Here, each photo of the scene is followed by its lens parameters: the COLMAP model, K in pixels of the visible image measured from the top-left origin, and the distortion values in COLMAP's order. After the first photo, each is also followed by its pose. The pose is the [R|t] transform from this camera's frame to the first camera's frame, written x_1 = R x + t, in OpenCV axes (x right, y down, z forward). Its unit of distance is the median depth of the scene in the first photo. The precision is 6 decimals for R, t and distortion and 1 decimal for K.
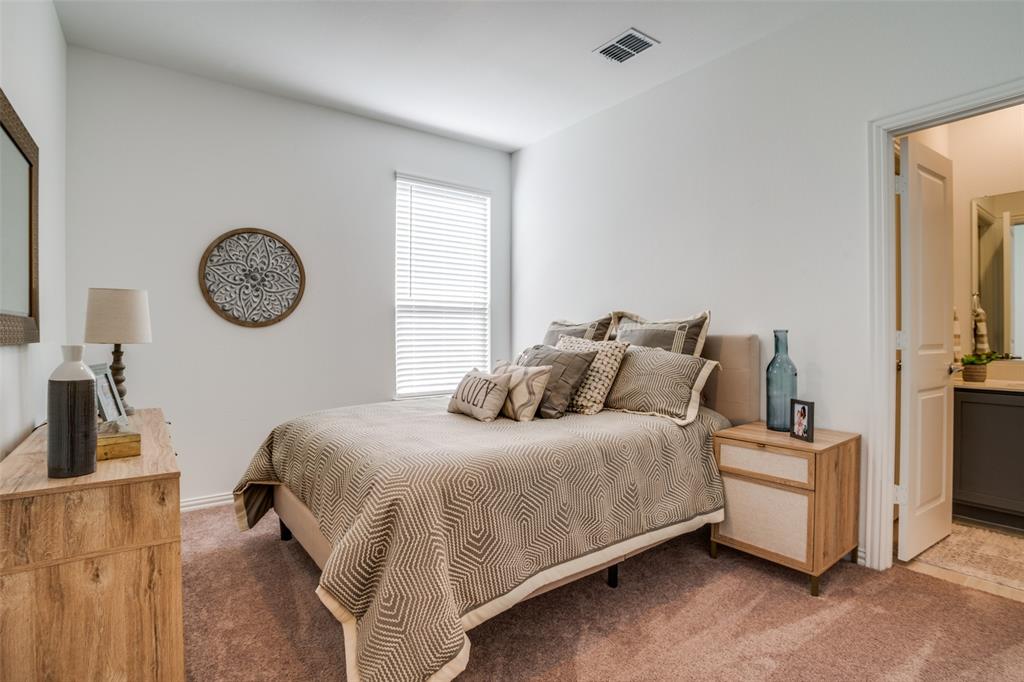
lens RADIAL K [[514.3, 0, 514.0], [0, 514.3, 338.6], [0, 0, 1]] dist [-0.003724, -0.000695]
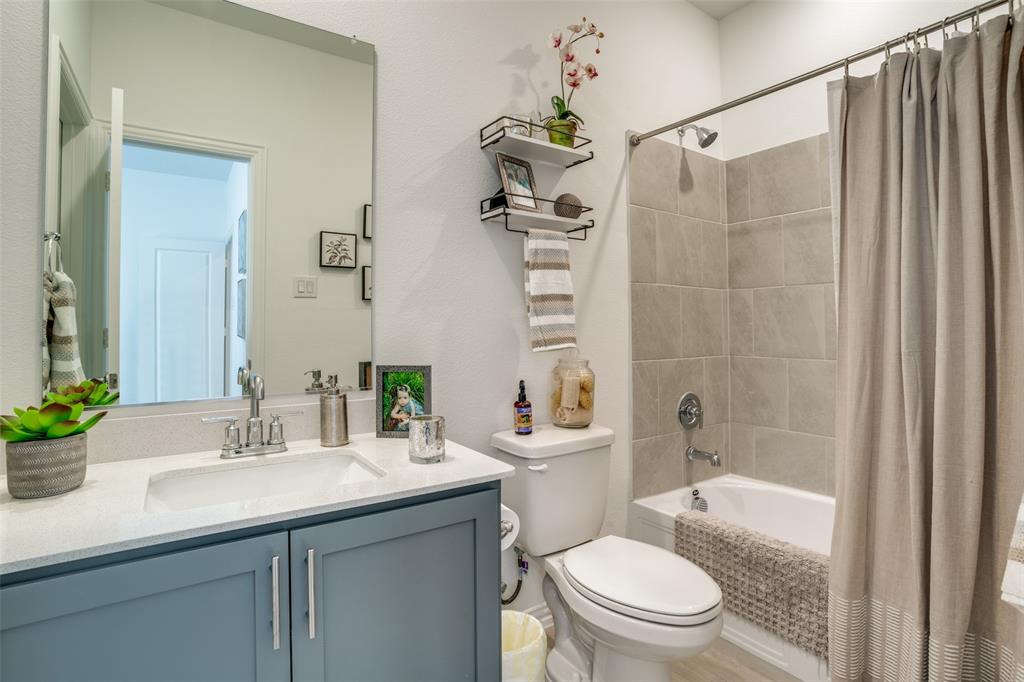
lens RADIAL K [[496.8, 0, 514.6], [0, 496.8, 331.8], [0, 0, 1]] dist [-0.024962, 0.000741]
pose [[0.073329, 0.009967, 0.997258, 0.559201], [0.000456, 0.999950, -0.010028, -0.008101], [-0.997308, 0.001190, 0.073321, 0.622510]]
